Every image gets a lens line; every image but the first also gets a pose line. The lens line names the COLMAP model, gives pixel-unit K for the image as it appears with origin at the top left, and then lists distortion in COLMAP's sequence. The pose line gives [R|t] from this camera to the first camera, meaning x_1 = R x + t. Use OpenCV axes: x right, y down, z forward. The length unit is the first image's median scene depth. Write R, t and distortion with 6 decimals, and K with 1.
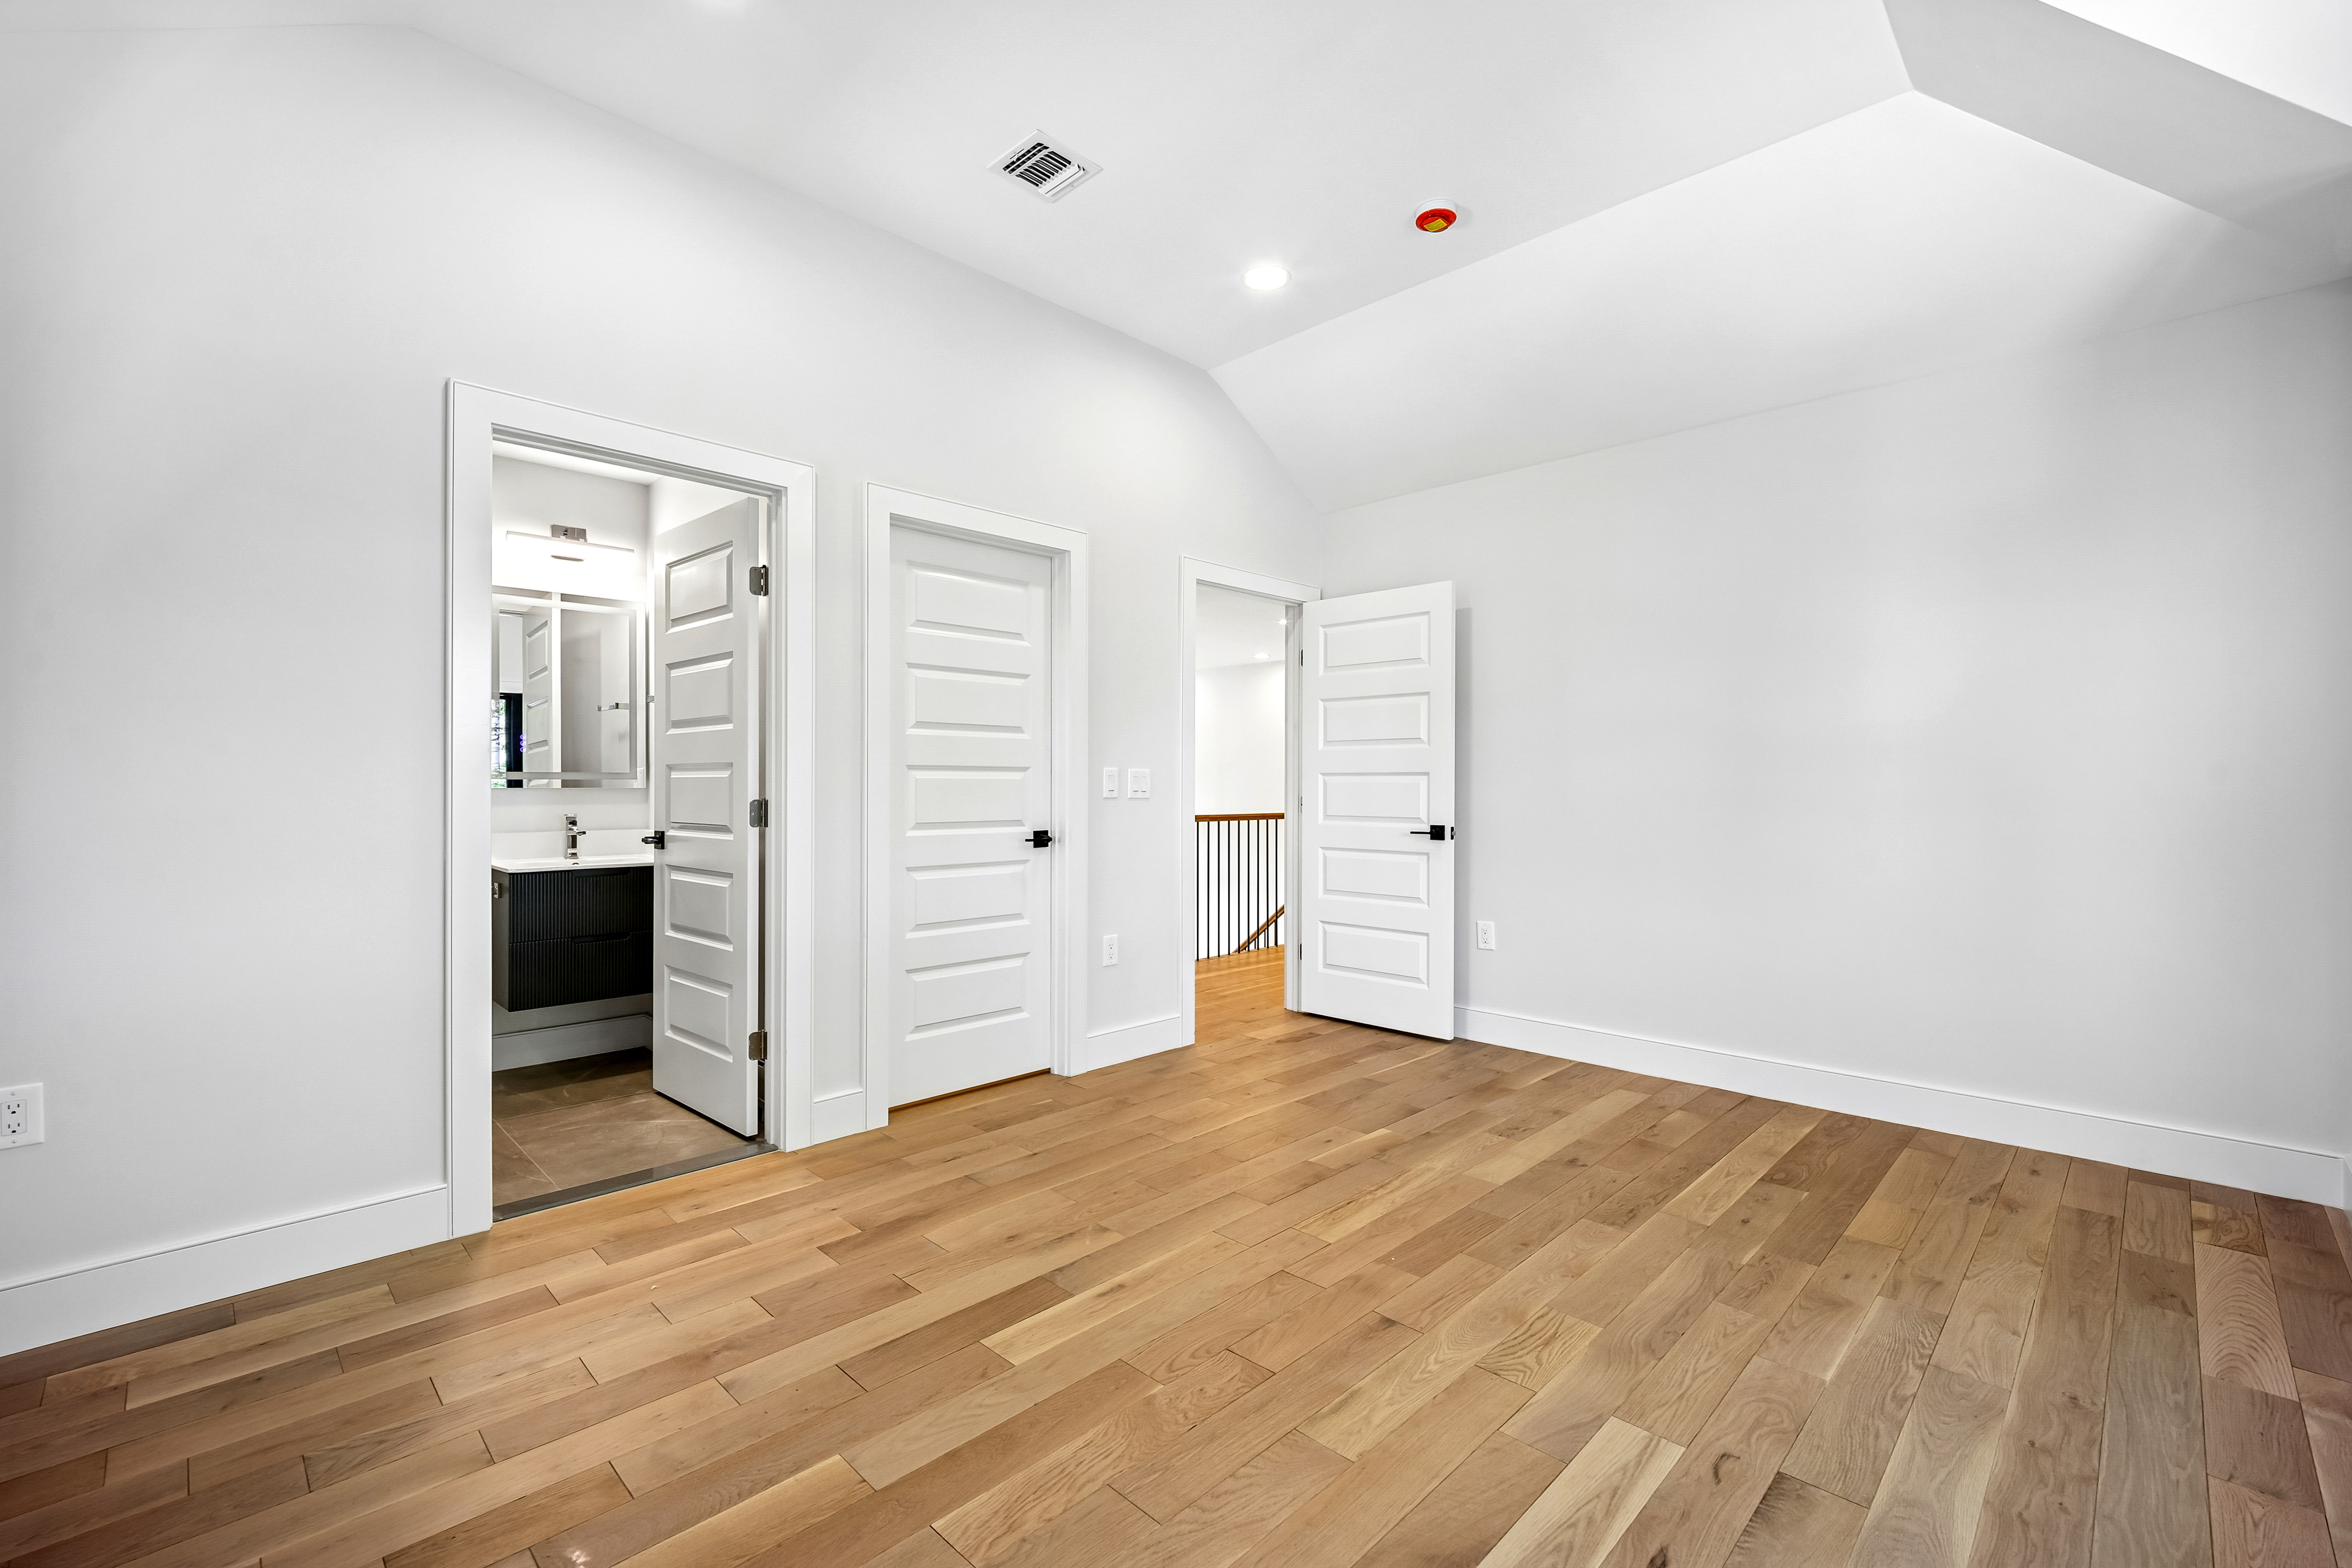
lens RADIAL K [[1000.7, 0, 1176.0], [0, 1000.7, 784.0], [0, 0, 1]] dist [0.000650, 0.000584]
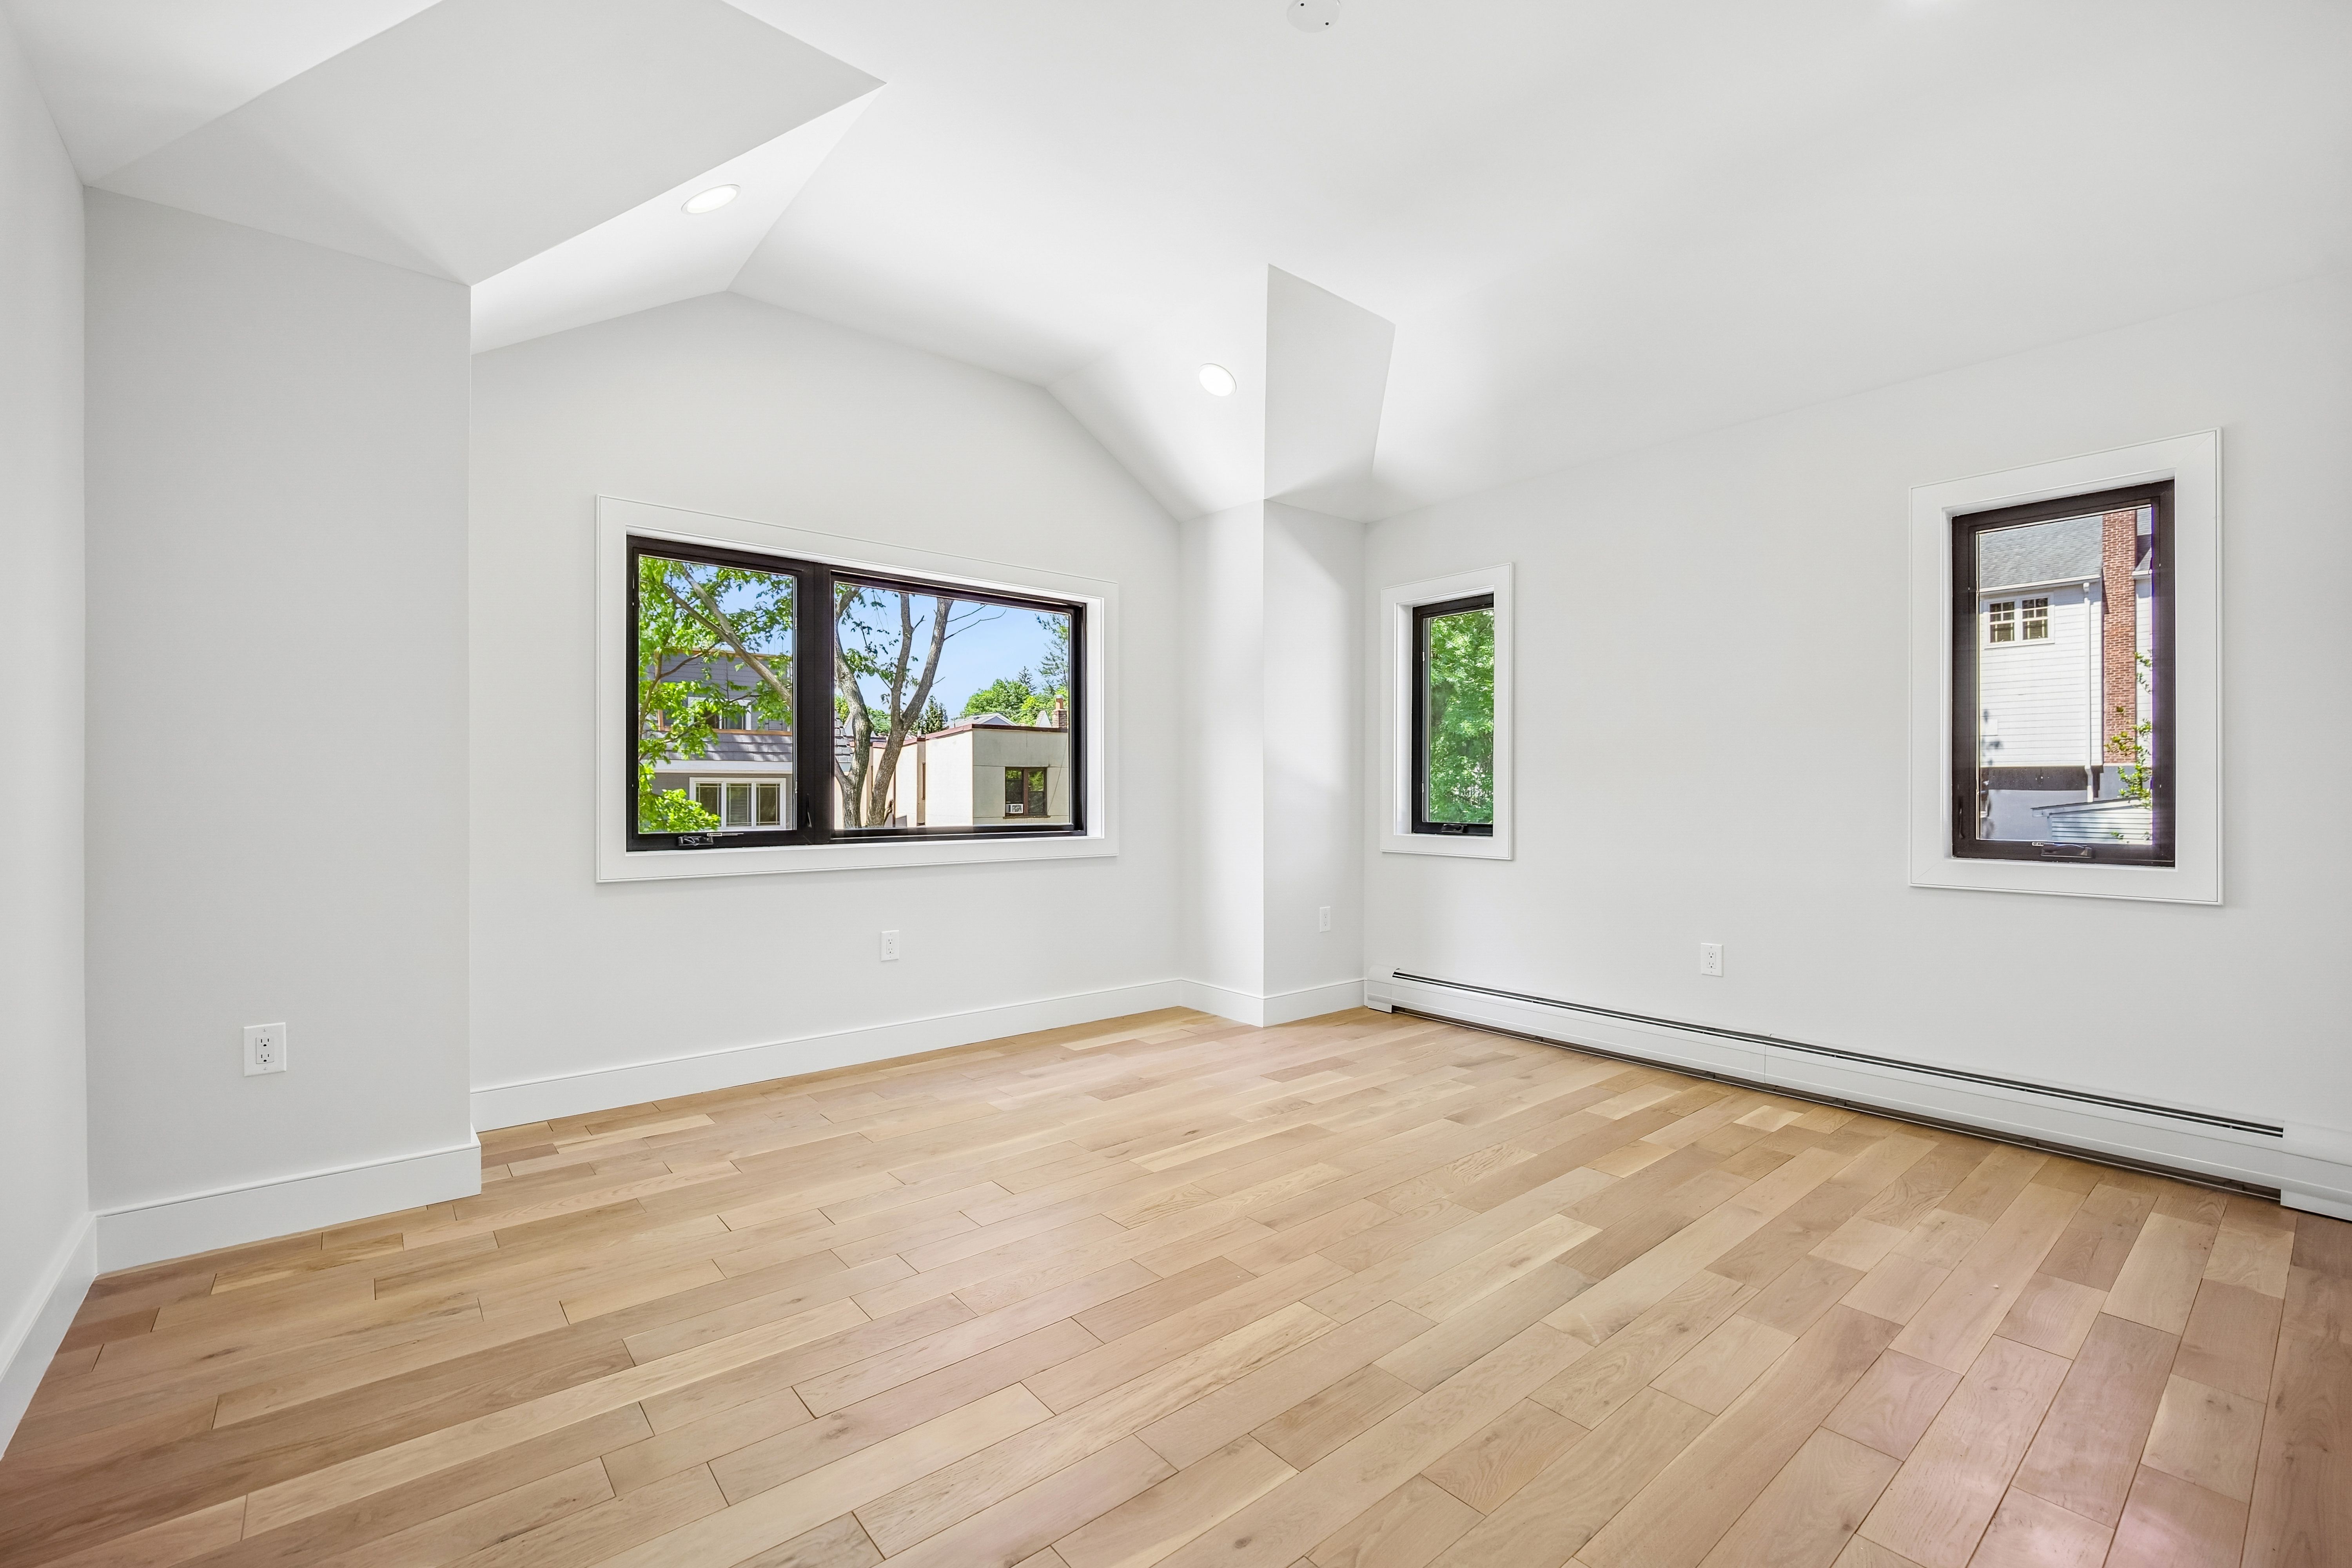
lens RADIAL K [[1000.7, 0, 1176.0], [0, 1000.7, 784.0], [0, 0, 1]] dist [0.000650, 0.000584]
pose [[-0.995618, -0.004565, 0.093407, 0.195310], [-0.004884, 0.999983, -0.003188, 0.004310], [-0.093391, -0.003630, -0.995623, 2.027918]]
